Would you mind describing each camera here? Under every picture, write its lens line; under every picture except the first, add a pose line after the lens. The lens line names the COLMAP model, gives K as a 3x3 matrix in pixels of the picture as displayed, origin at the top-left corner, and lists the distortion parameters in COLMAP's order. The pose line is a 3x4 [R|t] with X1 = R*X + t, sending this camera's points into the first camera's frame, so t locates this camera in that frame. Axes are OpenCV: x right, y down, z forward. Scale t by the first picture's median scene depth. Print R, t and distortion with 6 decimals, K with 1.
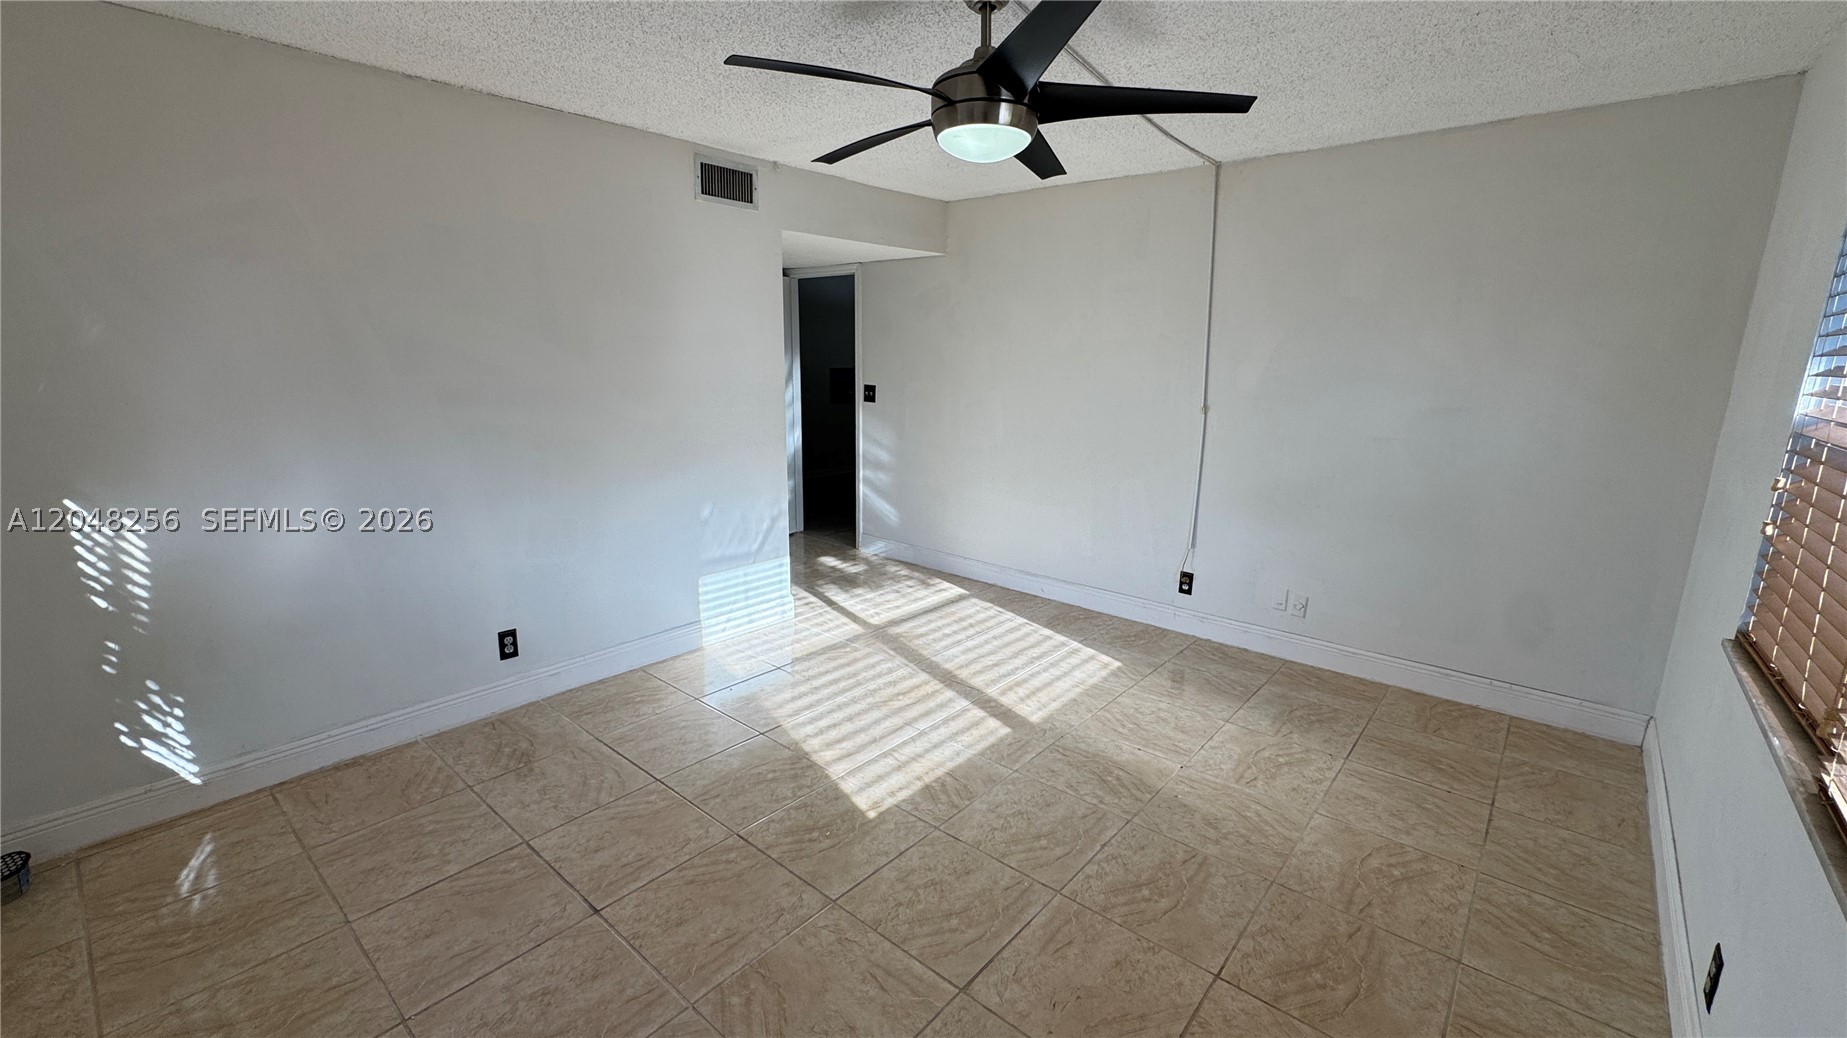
lens RADIAL K [[753.9, 0, 923.5], [0, 753.9, 519.0], [0, 0, 1]] dist [-0.000161, -0.000007]
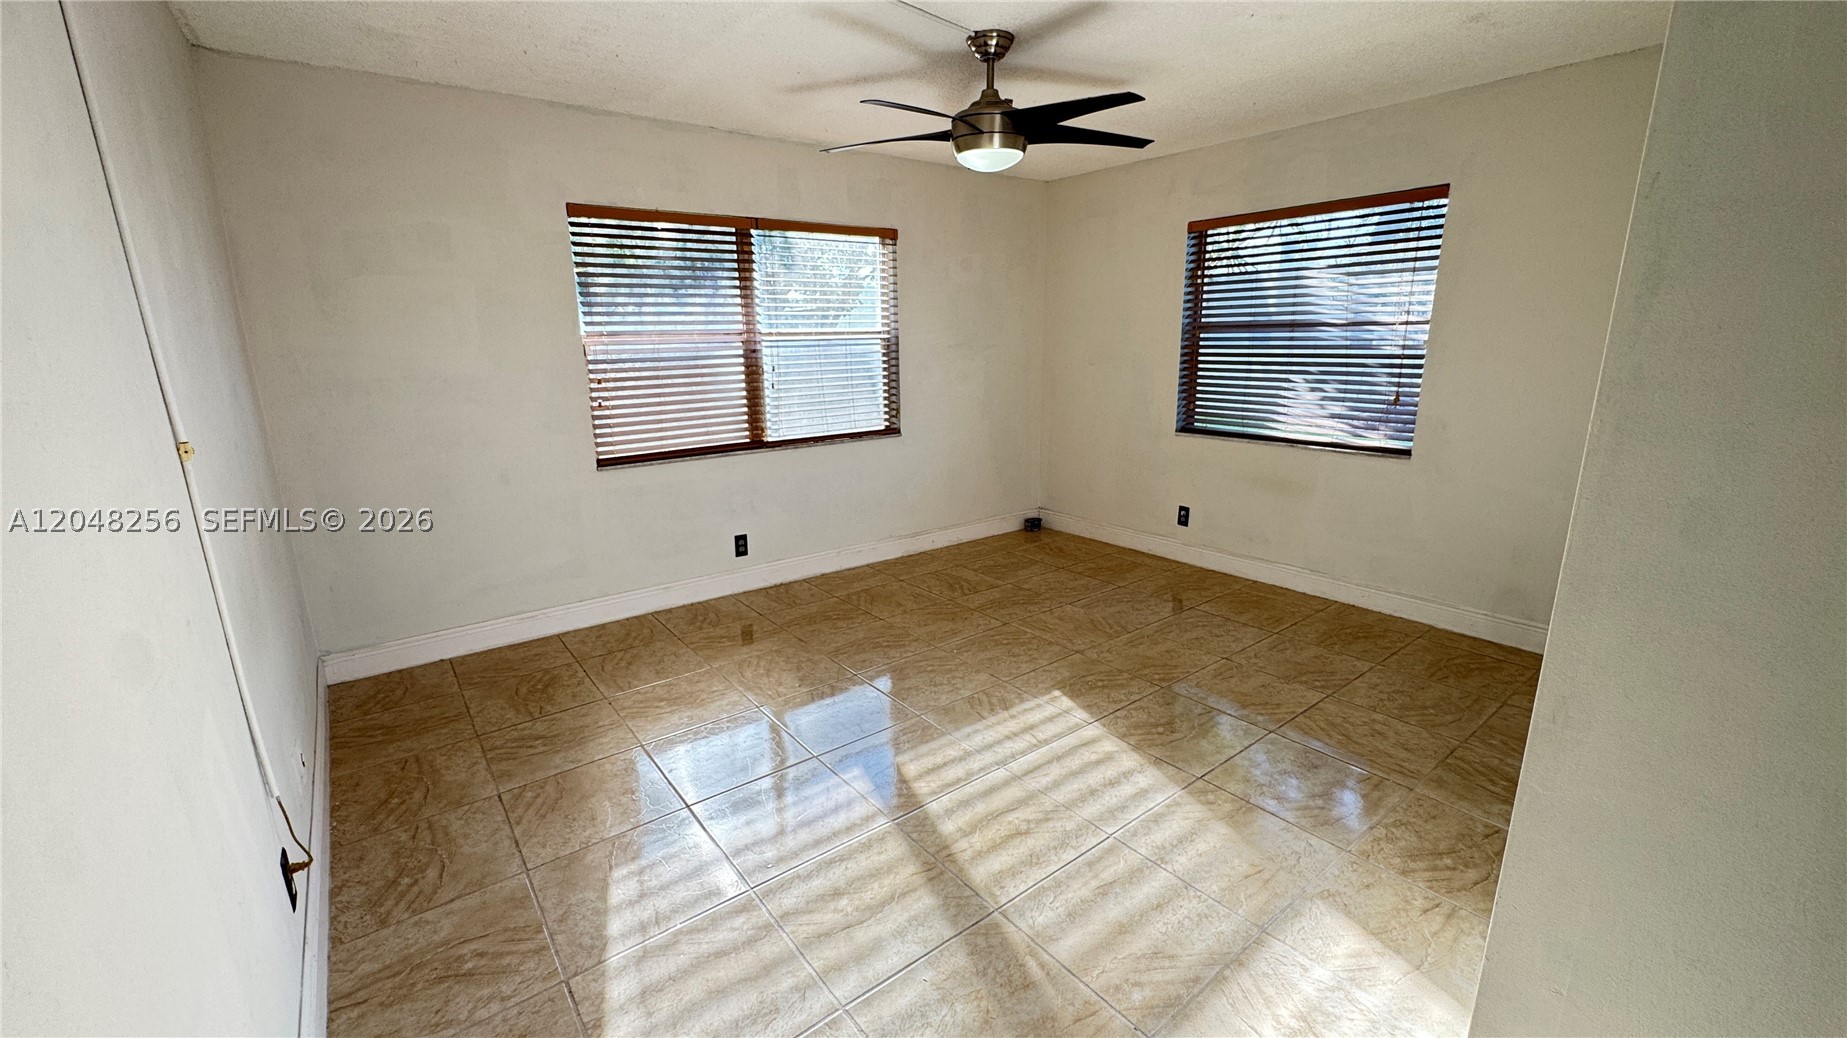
lens RADIAL K [[753.9, 0, 923.5], [0, 753.9, 519.0], [0, 0, 1]] dist [-0.000161, -0.000007]
pose [[-0.979624, -0.046511, 0.195382, -0.069464], [0.045814, 0.895418, 0.442863, -0.341711], [-0.195547, 0.442791, -0.875042, 1.660665]]
